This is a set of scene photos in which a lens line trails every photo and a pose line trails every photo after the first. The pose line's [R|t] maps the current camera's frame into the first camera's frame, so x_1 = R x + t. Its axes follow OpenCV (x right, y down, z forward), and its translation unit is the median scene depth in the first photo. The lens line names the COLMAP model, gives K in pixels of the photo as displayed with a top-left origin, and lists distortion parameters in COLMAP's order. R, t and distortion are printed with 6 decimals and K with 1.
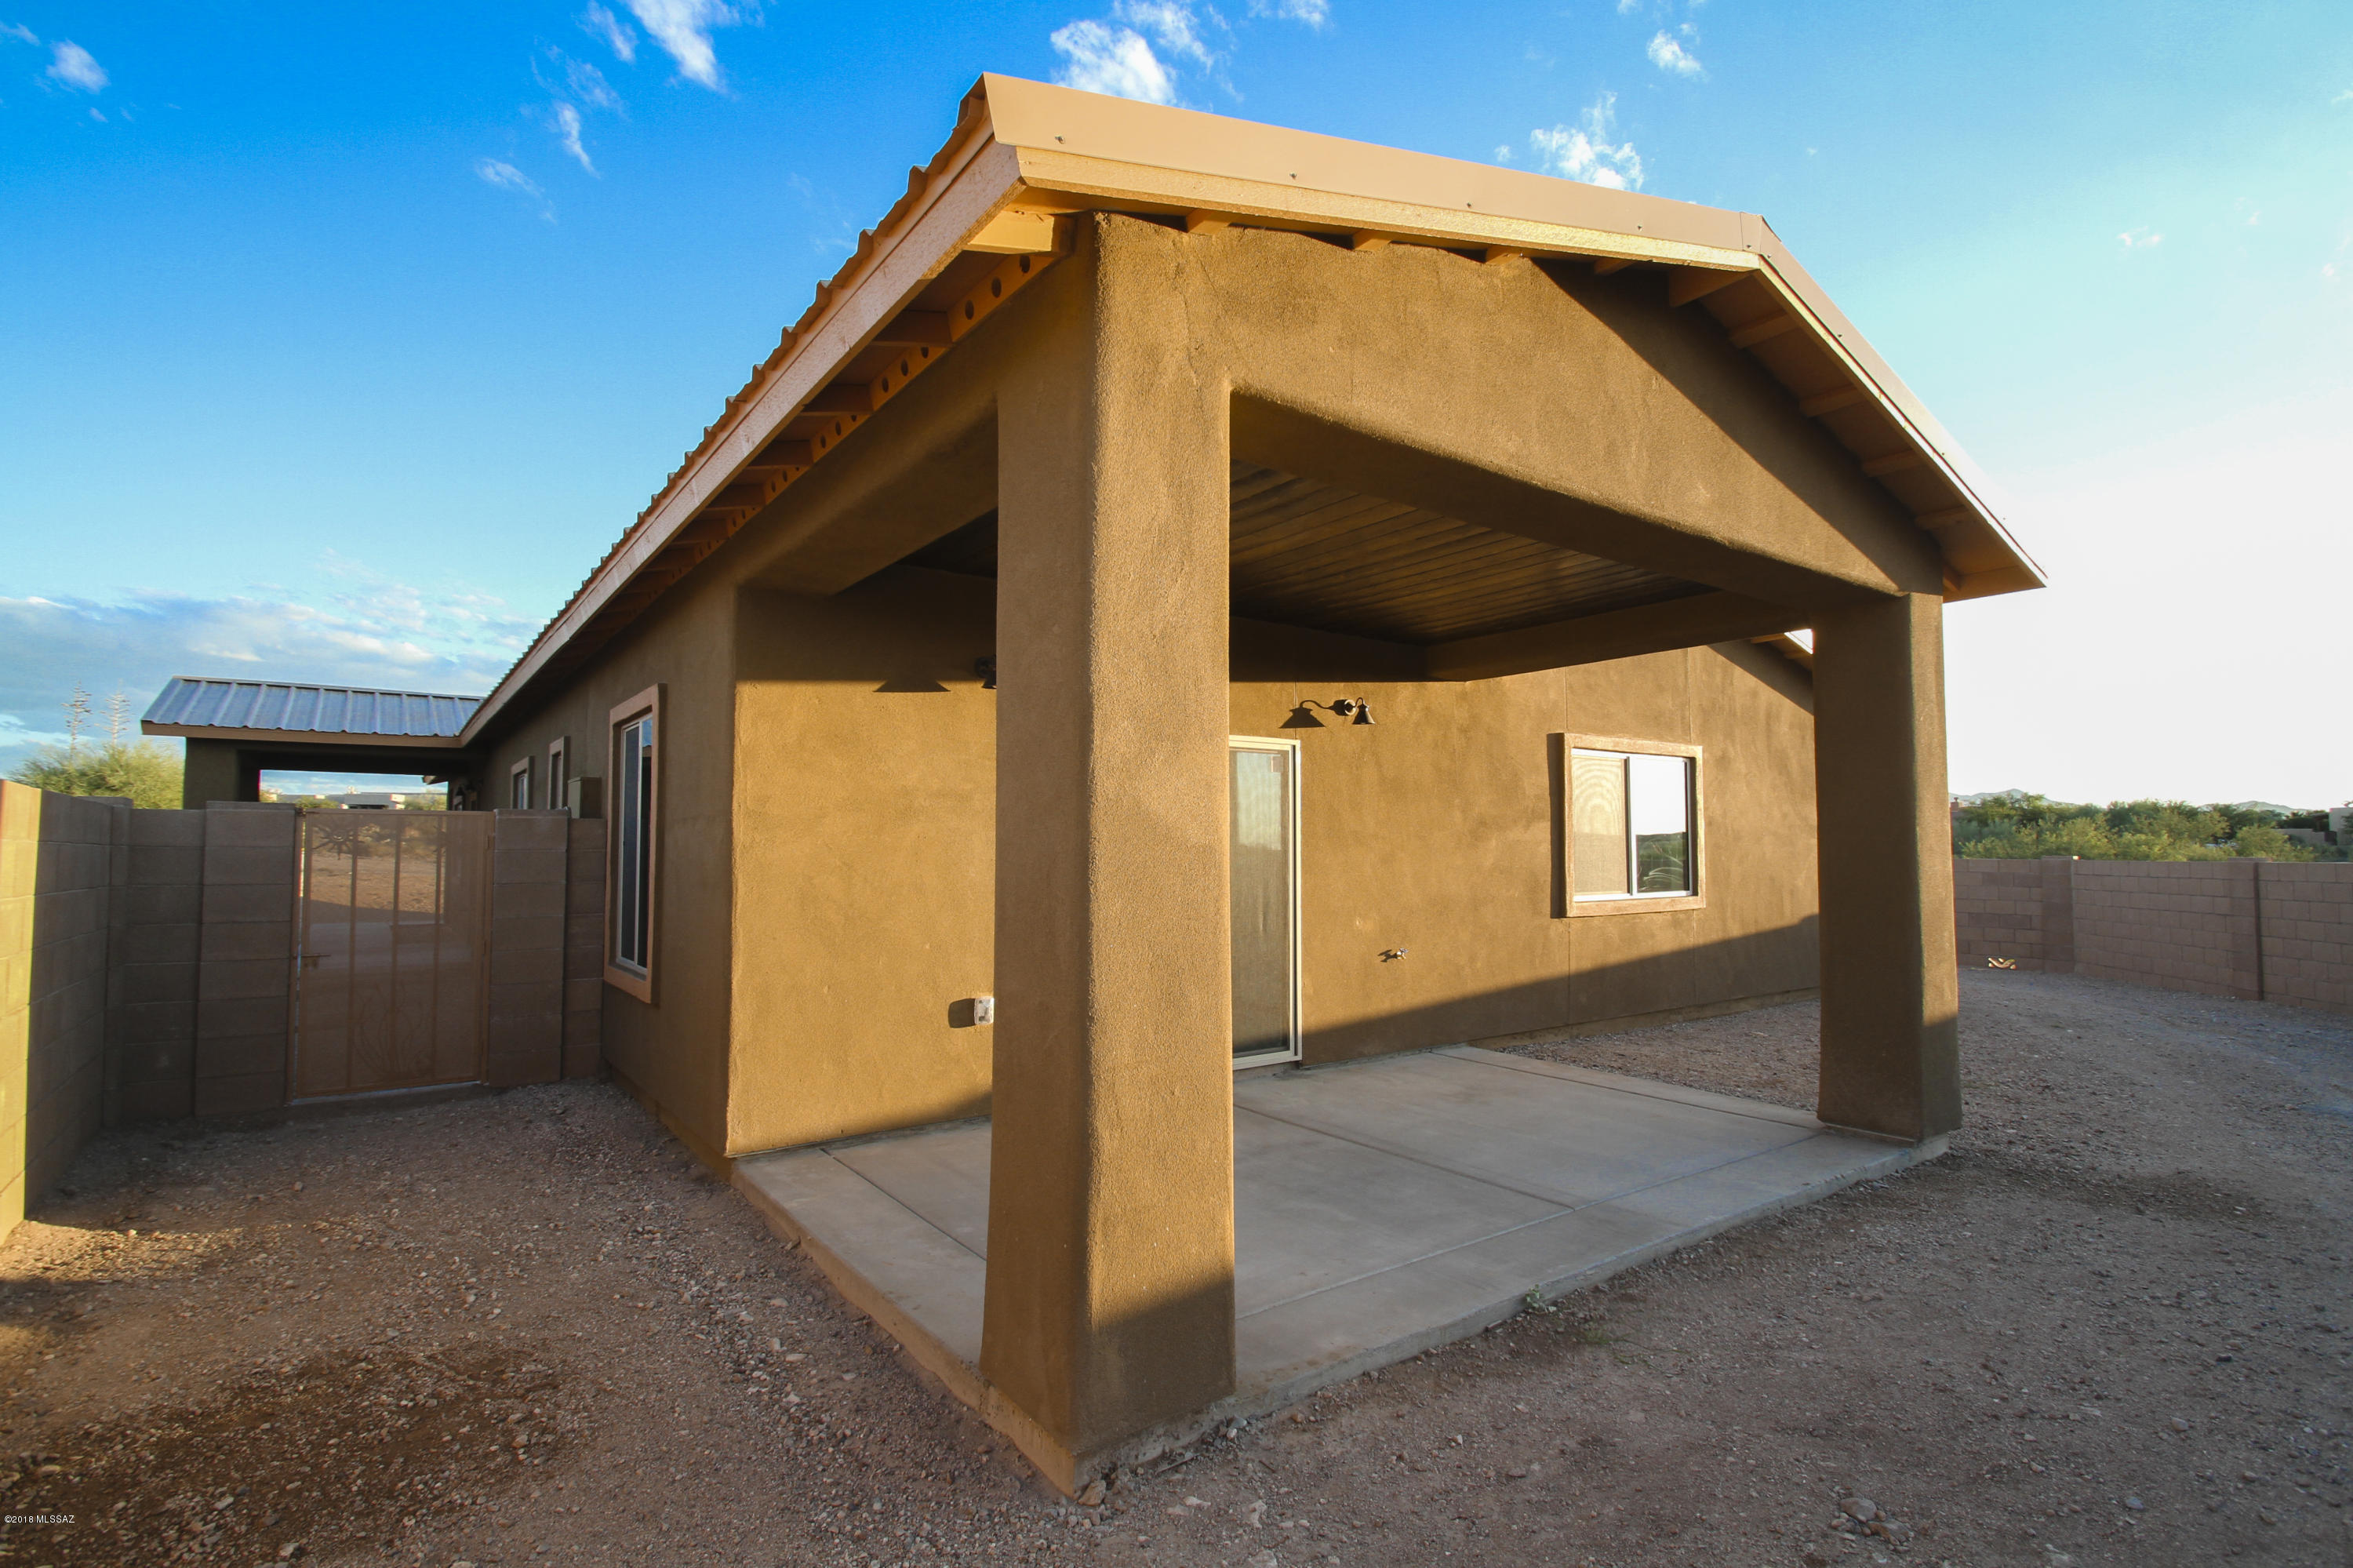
lens RADIAL K [[1102.0, 0, 1142.6], [0, 1102.0, 787.9], [0, 0, 1]] dist [-0.002042, -0.000621]
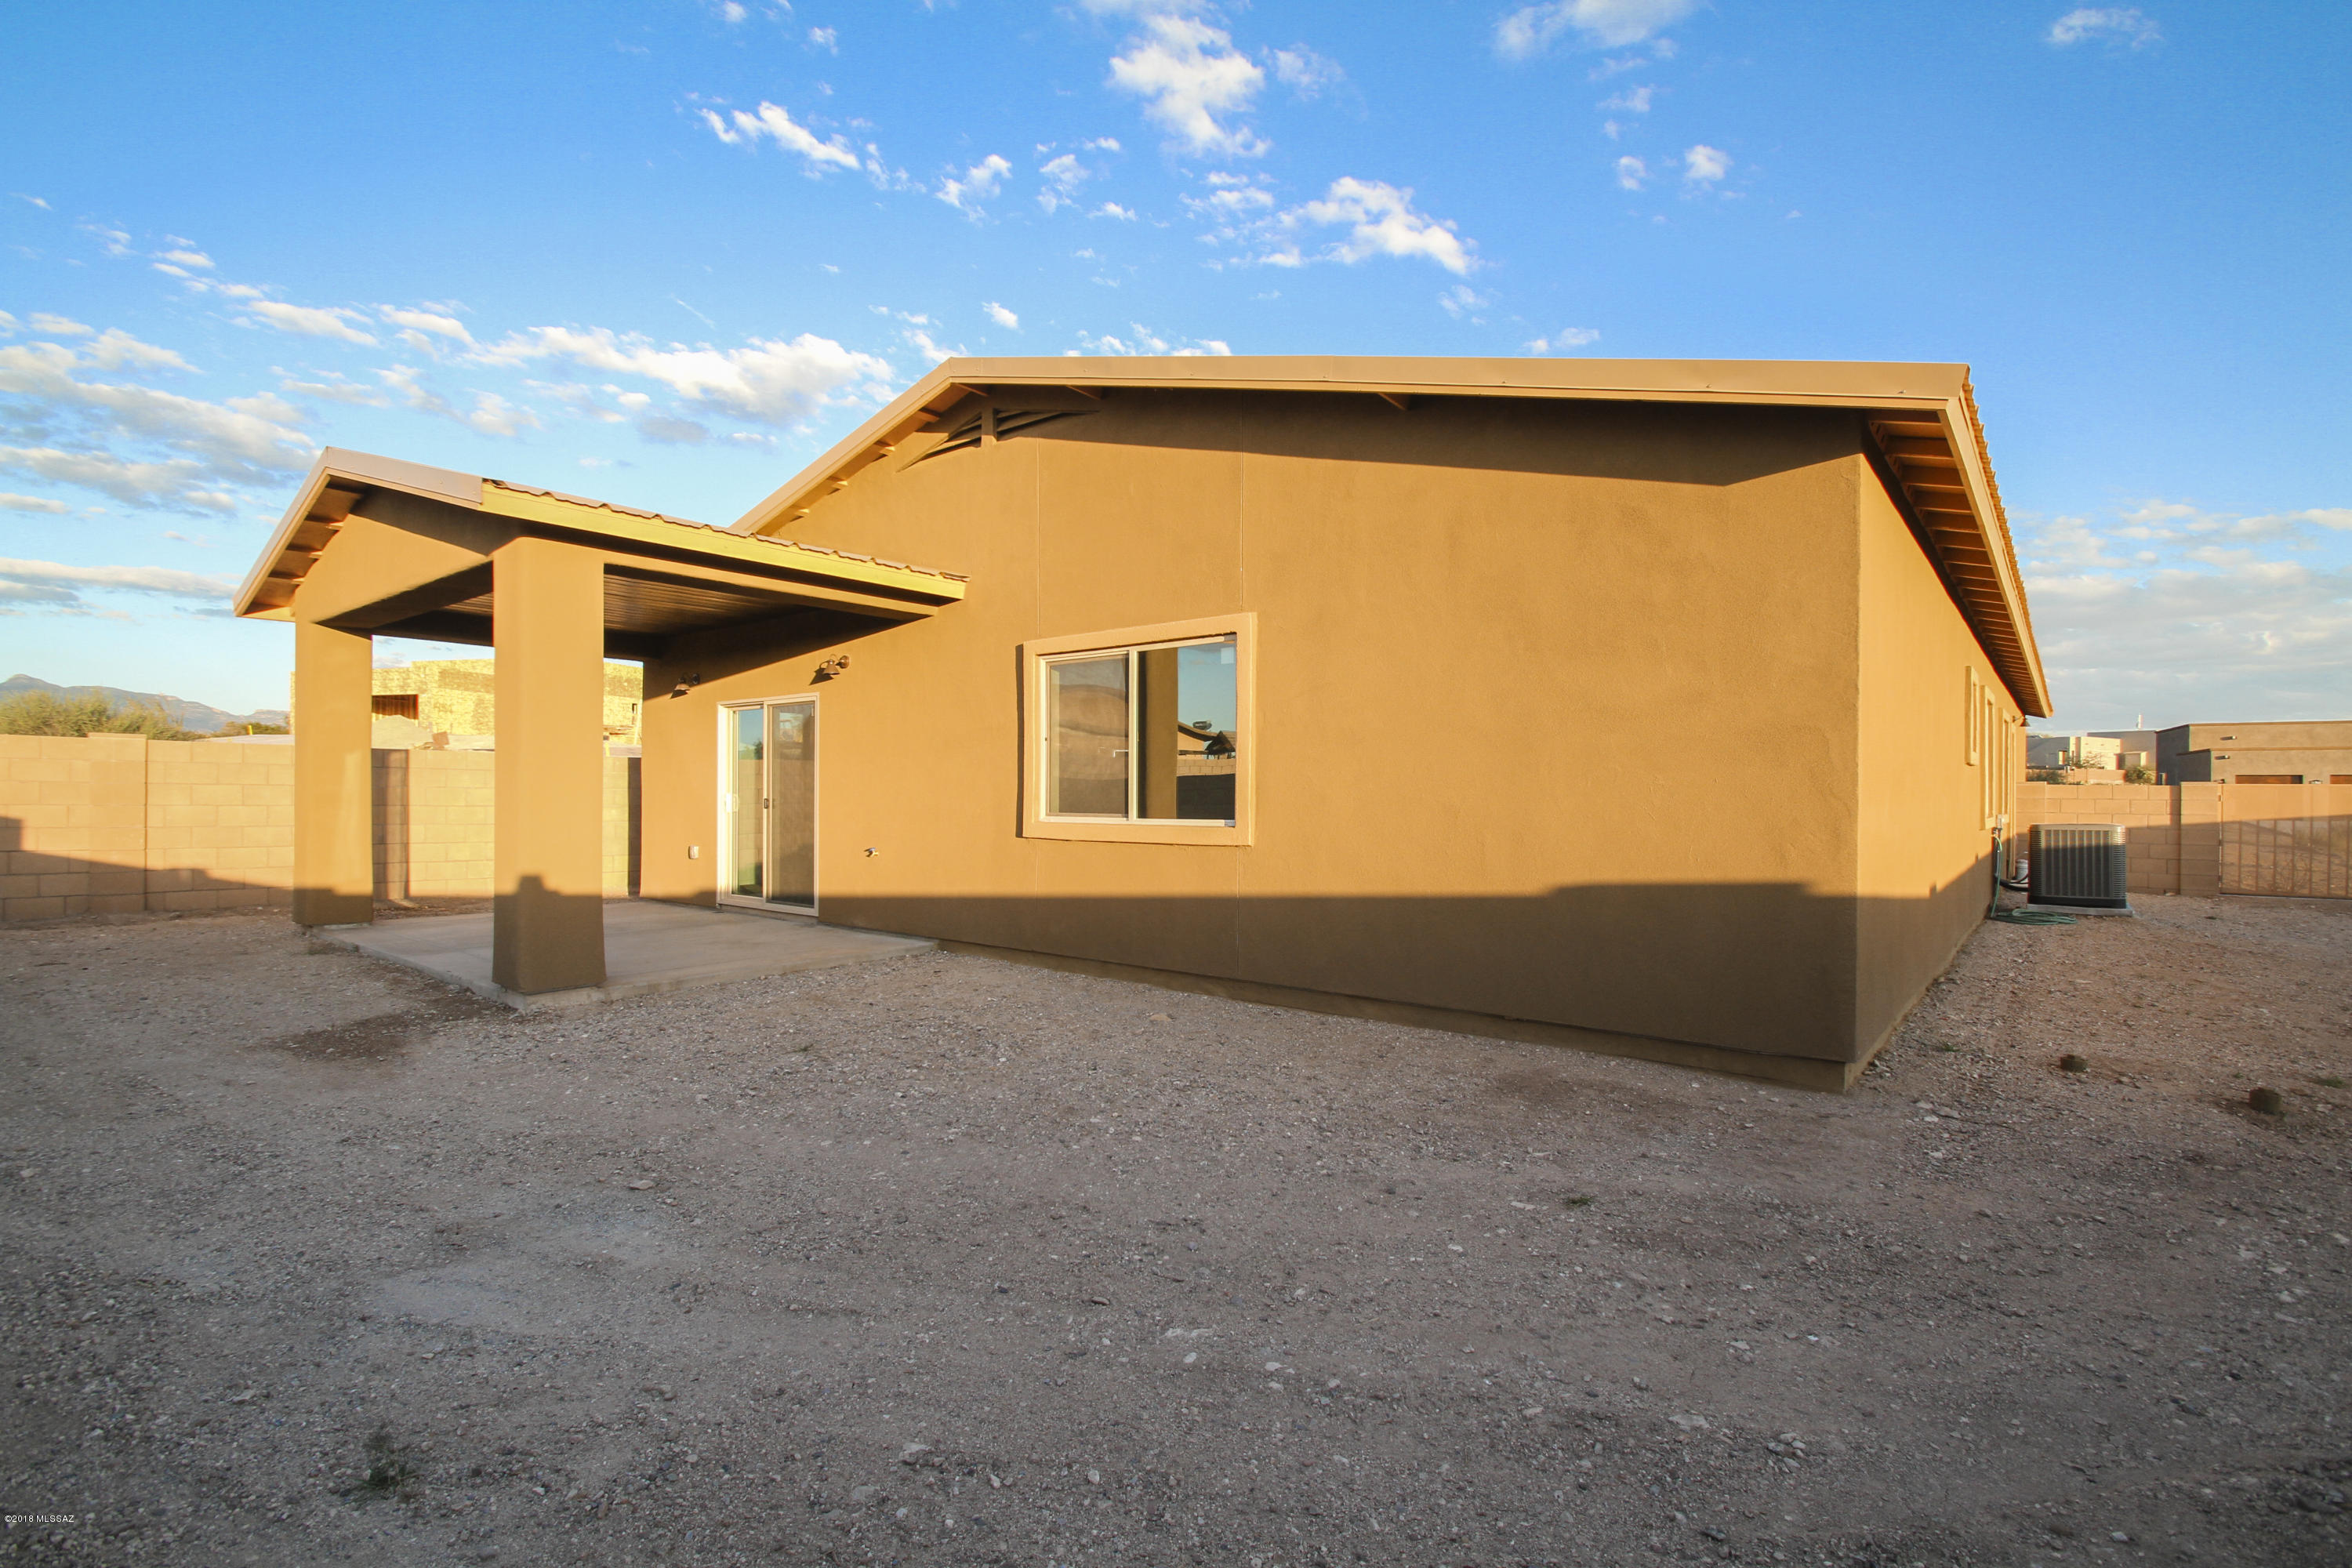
lens RADIAL K [[1101.5, 0, 1142.1], [0, 1101.5, 787.9], [0, 0, 1]] dist [-0.002042, -0.000621]
pose [[0.251861, -0.002990, -0.967759, 1.336198], [0.043771, 0.999007, 0.008305, 0.071598], [0.966773, -0.044451, 0.251742, 0.862984]]
